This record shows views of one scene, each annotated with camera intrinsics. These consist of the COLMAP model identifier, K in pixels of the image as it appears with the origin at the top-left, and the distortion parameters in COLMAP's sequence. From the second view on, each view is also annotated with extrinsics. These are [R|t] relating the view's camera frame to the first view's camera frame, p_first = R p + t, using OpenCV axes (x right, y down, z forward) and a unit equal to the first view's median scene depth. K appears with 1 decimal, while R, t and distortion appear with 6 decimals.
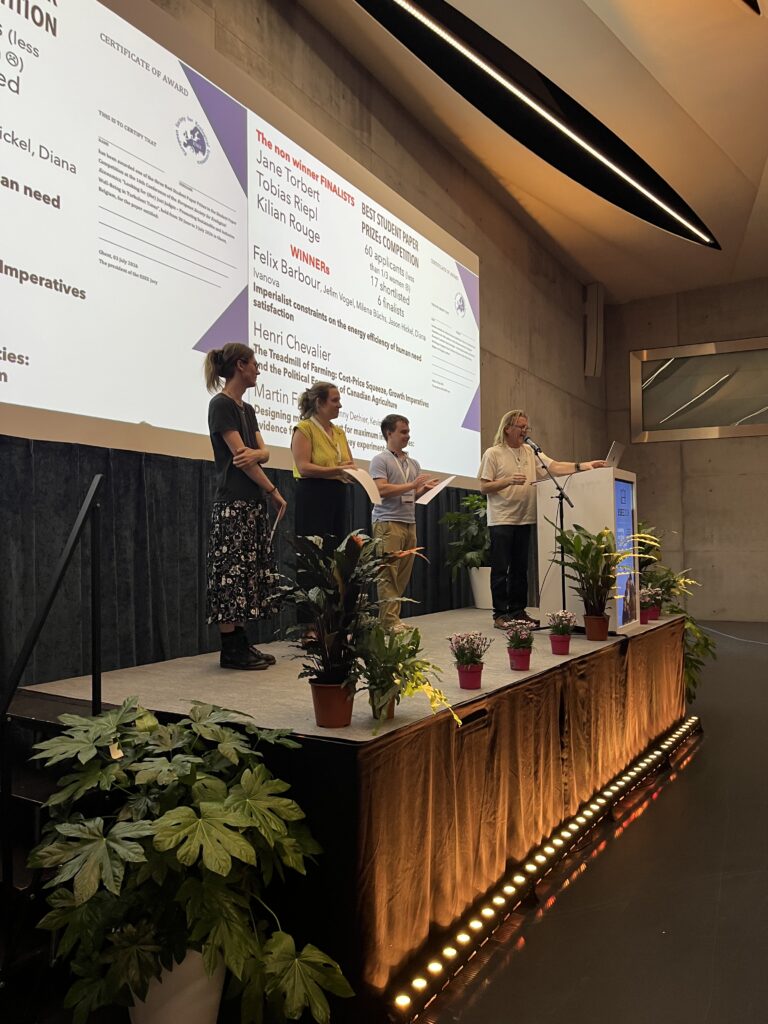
lens RADIAL K [[774.9, 0, 384.0], [0, 774.9, 512.0], [0, 0, 1]] dist [0.059491, -0.066996]
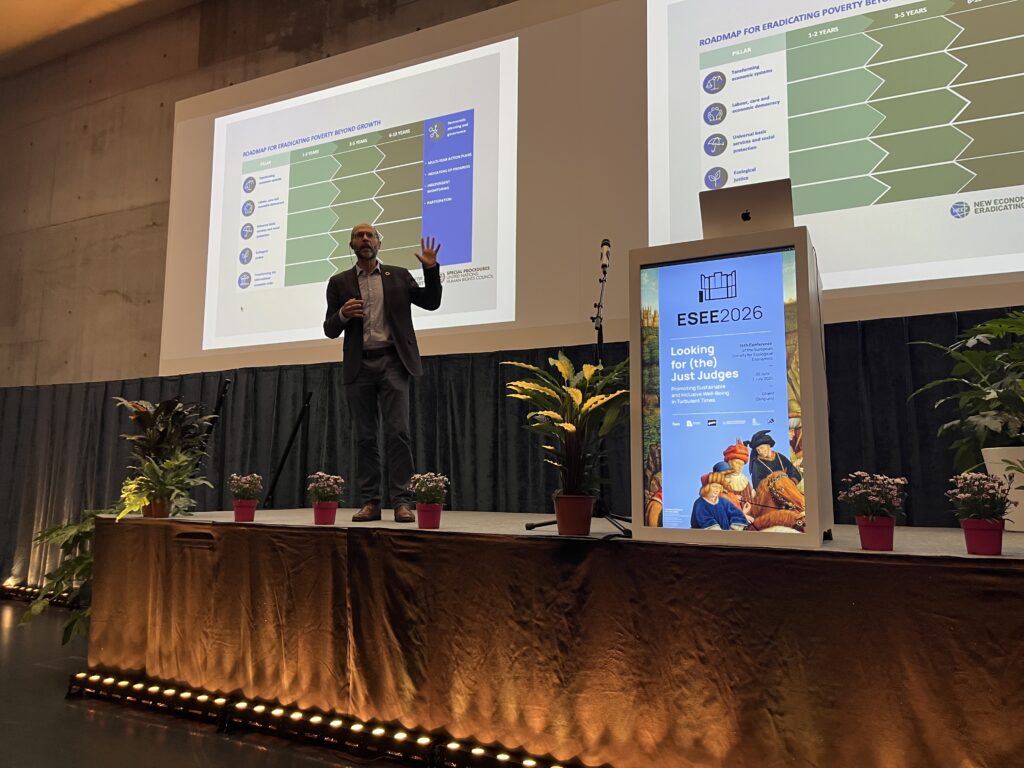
lens RADIAL K [[774.9, 0, 501.1], [0, 774.9, 382.2], [0, 0, 1]] dist [0.059491, -0.066996]
pose [[0.060697, -0.115204, -0.991486, 0.750297], [0.025926, 0.993164, -0.113812, 0.092956], [0.997819, -0.018797, 0.063269, 0.751637]]
